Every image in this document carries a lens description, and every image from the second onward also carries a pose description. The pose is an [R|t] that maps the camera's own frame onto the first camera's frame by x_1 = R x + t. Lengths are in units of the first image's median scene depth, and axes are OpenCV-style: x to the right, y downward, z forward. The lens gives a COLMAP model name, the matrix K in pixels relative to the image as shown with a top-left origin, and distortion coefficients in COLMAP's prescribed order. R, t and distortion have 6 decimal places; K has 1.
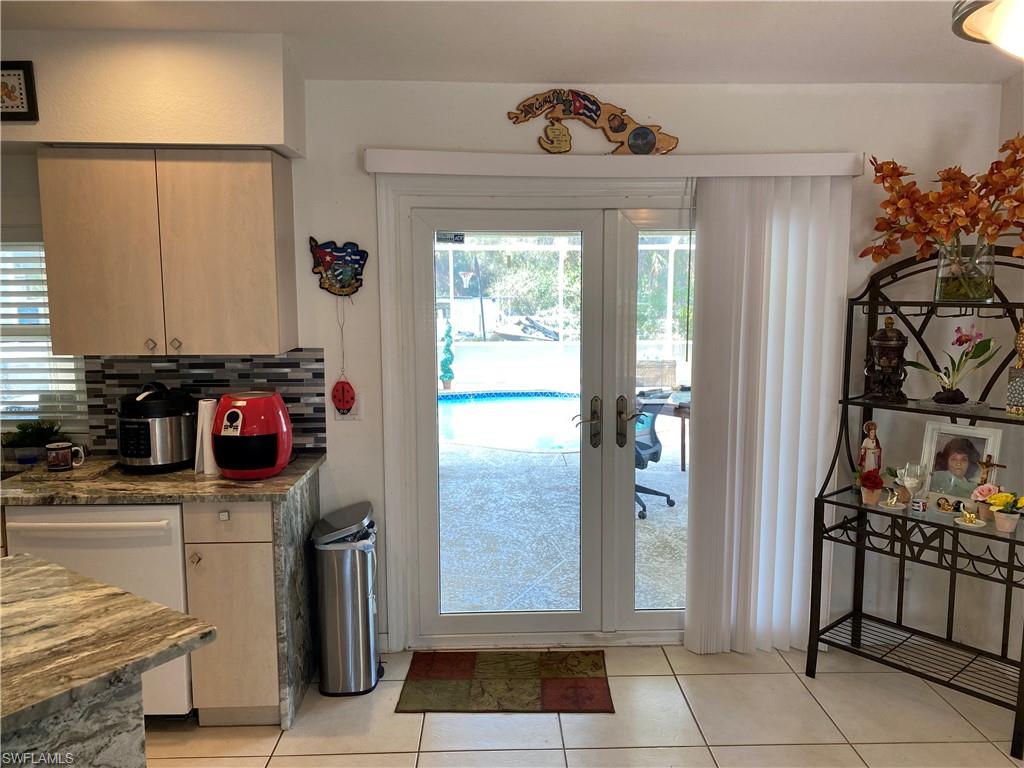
lens RADIAL K [[778.8, 0, 516.5], [0, 778.8, 379.6], [0, 0, 1]] dist [0.025069, -0.027673]
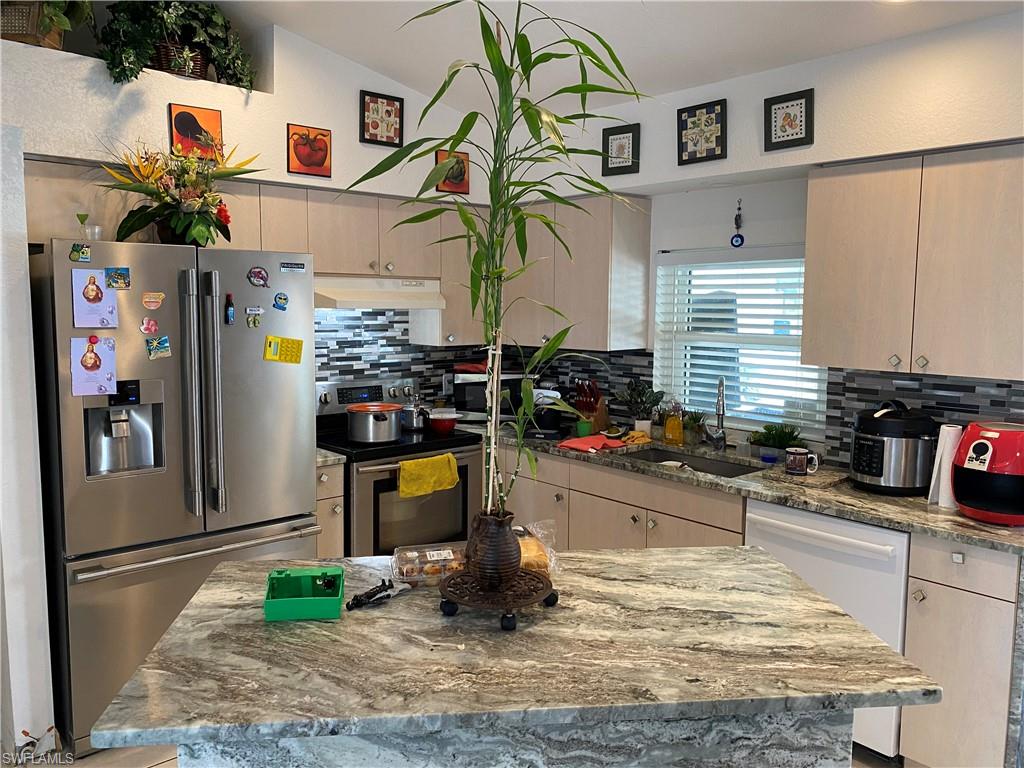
lens RADIAL K [[778.8, 0, 517.6], [0, 778.8, 382.3], [0, 0, 1]] dist [0.025069, -0.027673]
pose [[0.636212, 0.085533, -0.766759, -0.024089], [-0.097888, 0.994753, 0.029744, -0.001578], [0.765279, 0.056133, 0.641246, 0.031160]]
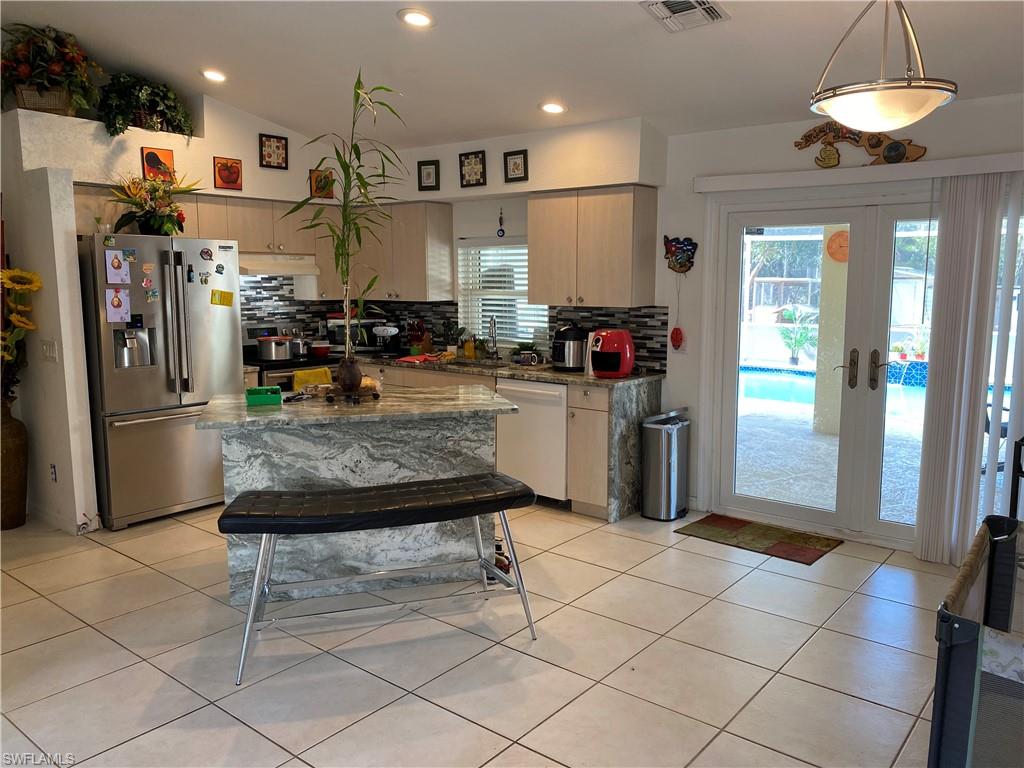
lens RADIAL K [[778.8, 0, 523.4], [0, 778.8, 388.1], [0, 0, 1]] dist [0.025069, -0.027673]
pose [[0.757891, 0.093548, -0.645639, 0.618095], [-0.078227, 0.995556, 0.052421, 0.071403], [0.647674, 0.010777, 0.761841, -0.425728]]
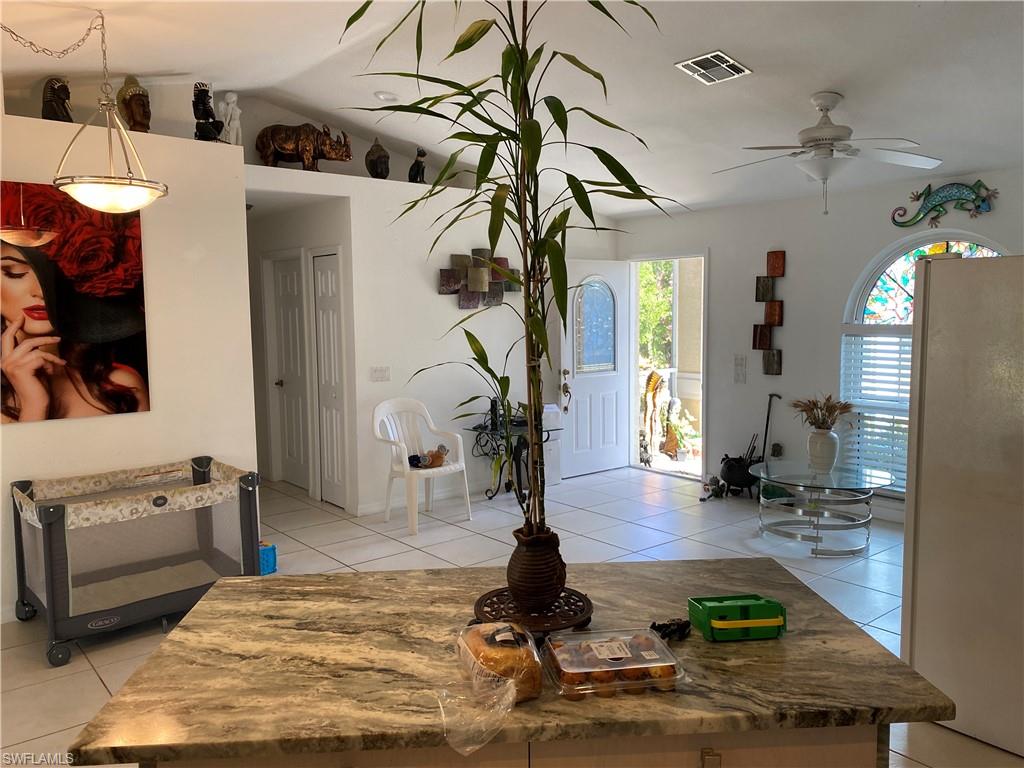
lens RADIAL K [[778.8, 0, 531.7], [0, 778.8, 369.3], [0, 0, 1]] dist [0.025069, -0.027673]
pose [[-0.619813, -0.058957, 0.782532, -0.896782], [0.106100, 0.981722, 0.158001, -0.084680], [-0.777544, 0.180957, -0.602229, 0.709829]]
